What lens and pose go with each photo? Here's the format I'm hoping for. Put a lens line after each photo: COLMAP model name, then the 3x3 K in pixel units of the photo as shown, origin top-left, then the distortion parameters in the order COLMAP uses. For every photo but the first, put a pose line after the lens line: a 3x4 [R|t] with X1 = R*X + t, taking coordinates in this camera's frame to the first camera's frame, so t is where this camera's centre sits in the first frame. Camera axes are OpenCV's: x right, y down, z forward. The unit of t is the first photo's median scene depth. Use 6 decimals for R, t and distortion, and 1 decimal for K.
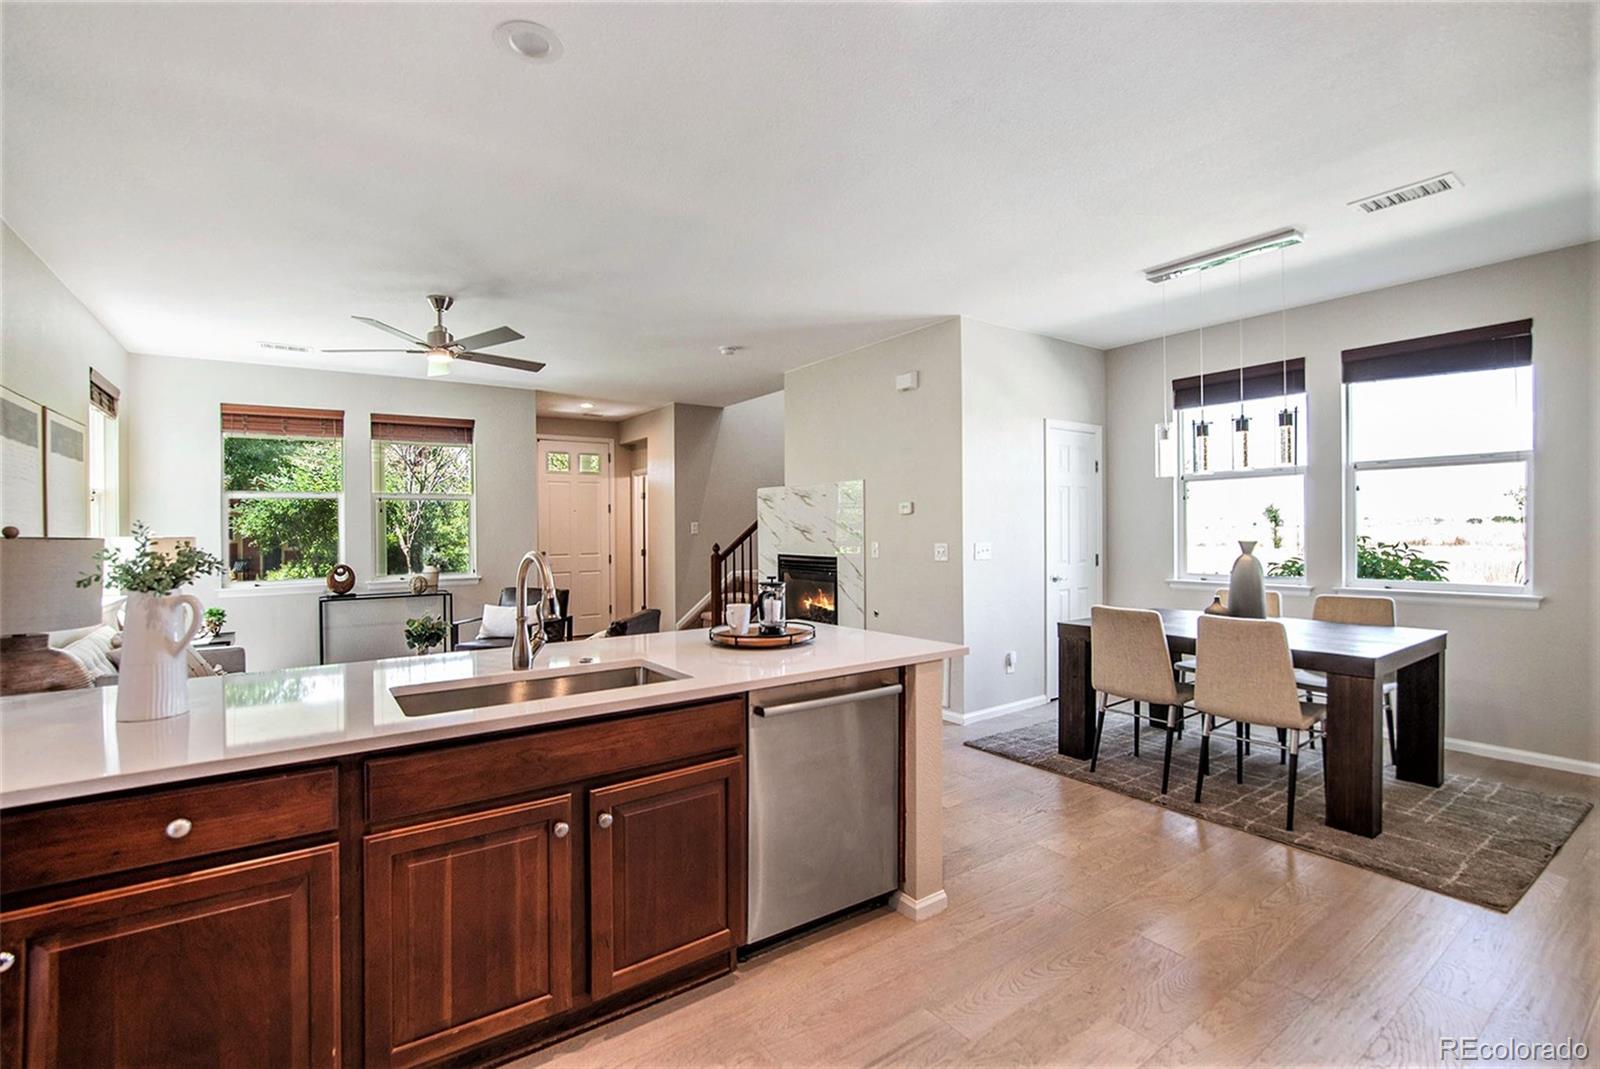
lens RADIAL K [[721.7, 0, 791.3], [0, 721.7, 536.5], [0, 0, 1]] dist [-0.025990, 0.005510]
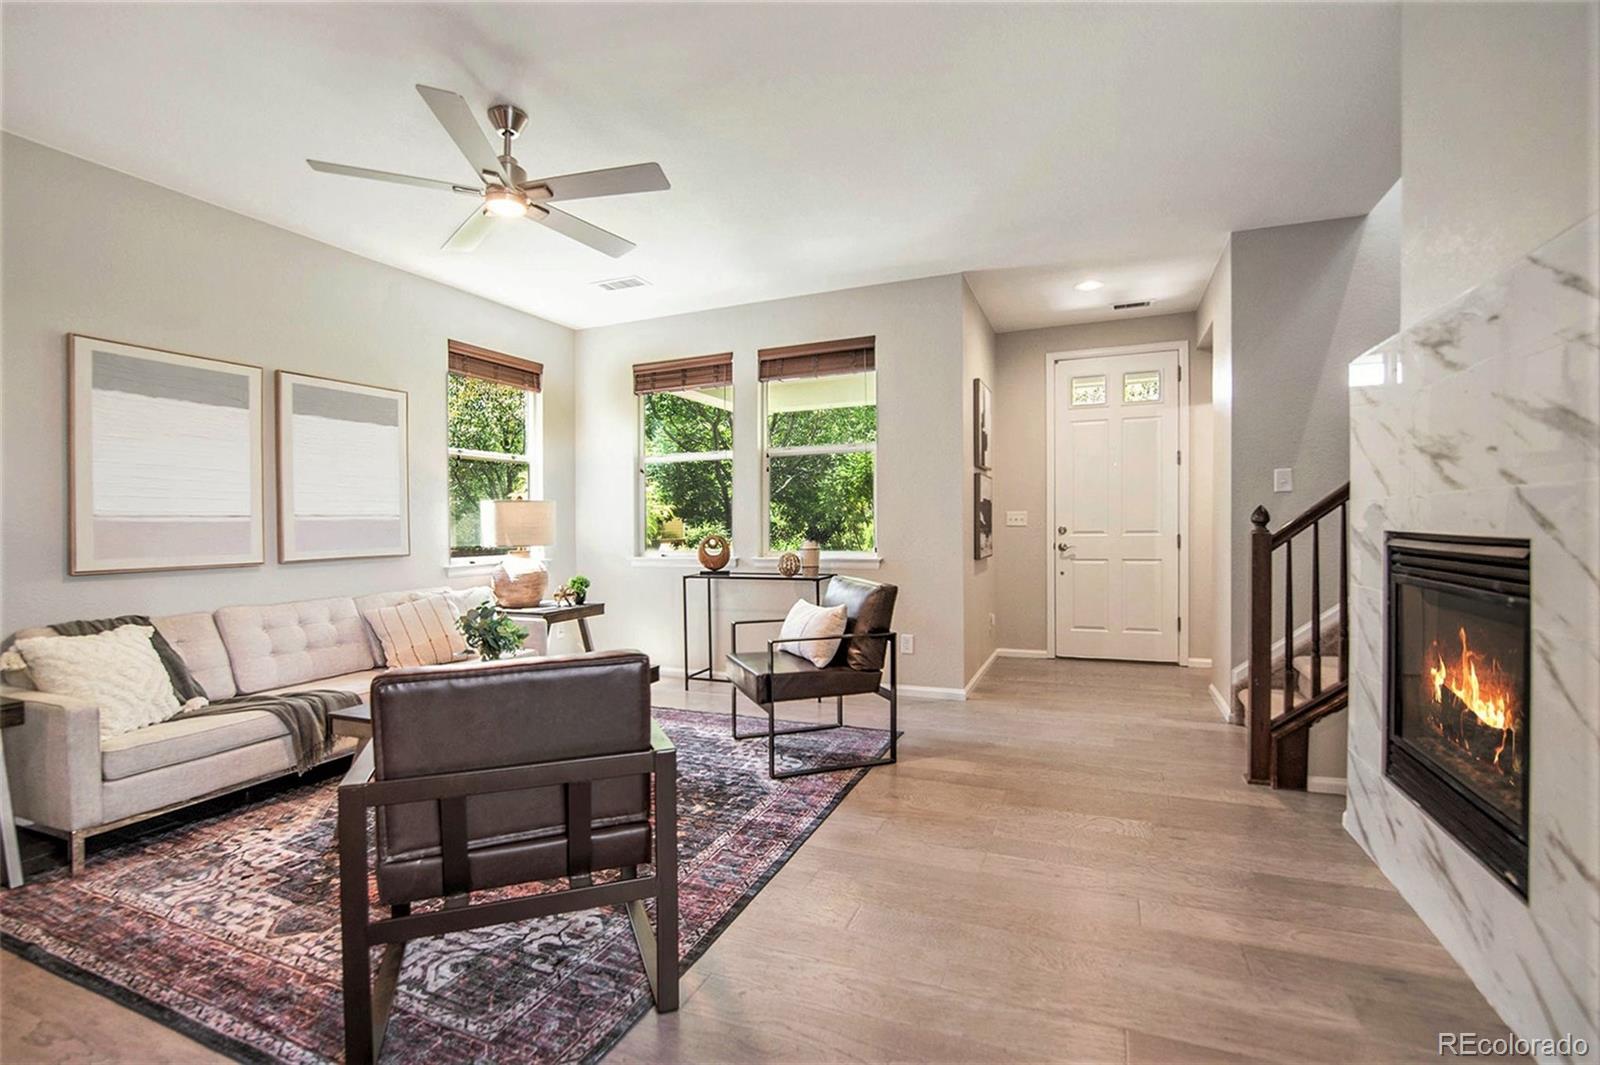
lens RADIAL K [[721.7, 0, 794.2], [0, 721.7, 532.9], [0, 0, 1]] dist [-0.025990, 0.005510]
pose [[0.532041, 0.015817, -0.846571, 0.130224], [-0.000746, 0.999834, 0.018212, 0.020474], [0.846718, -0.009058, 0.531964, 0.606481]]
